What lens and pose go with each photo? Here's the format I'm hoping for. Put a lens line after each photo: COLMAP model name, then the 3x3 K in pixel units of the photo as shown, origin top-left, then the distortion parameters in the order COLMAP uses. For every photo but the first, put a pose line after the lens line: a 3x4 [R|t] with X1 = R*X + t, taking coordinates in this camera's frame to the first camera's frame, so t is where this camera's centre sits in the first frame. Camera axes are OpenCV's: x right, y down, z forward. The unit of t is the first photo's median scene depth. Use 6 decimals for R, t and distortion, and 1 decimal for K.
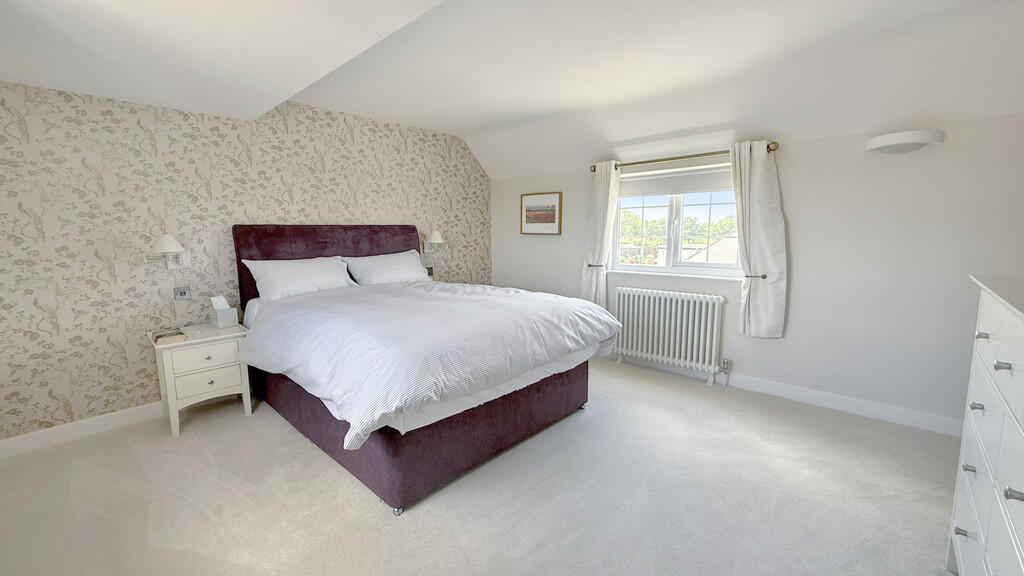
lens RADIAL K [[419.6, 0, 513.4], [0, 419.6, 283.6], [0, 0, 1]] dist [0.002210, -0.000041]
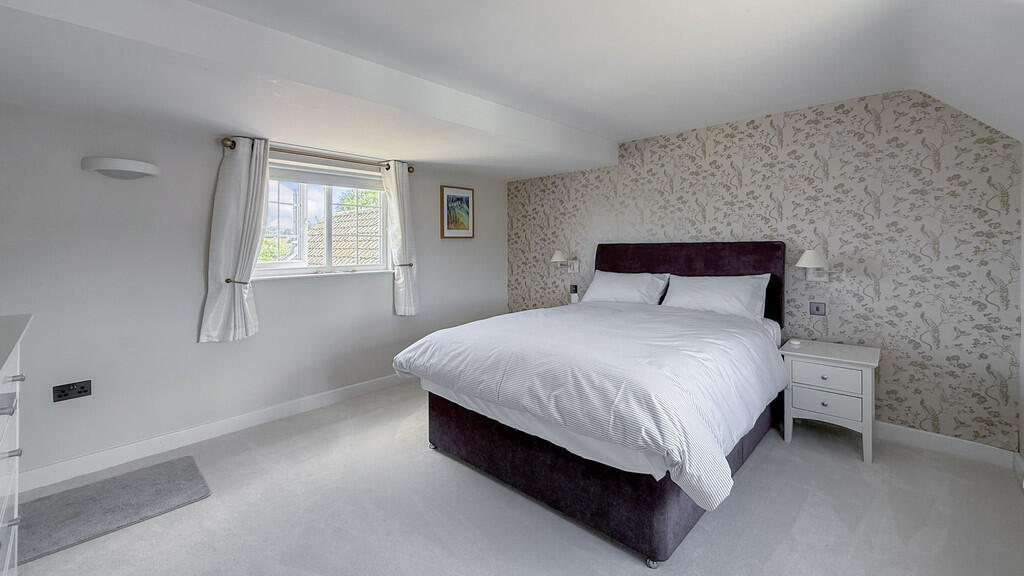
lens RADIAL K [[419.6, 0, 525.0], [0, 419.6, 253.2], [0, 0, 1]] dist [0.002210, -0.000041]
pose [[0.001498, 0.011258, -0.999936, 0.526424], [-0.128972, 0.991588, 0.010971, -0.071984], [0.991647, 0.128948, 0.002937, 0.582349]]
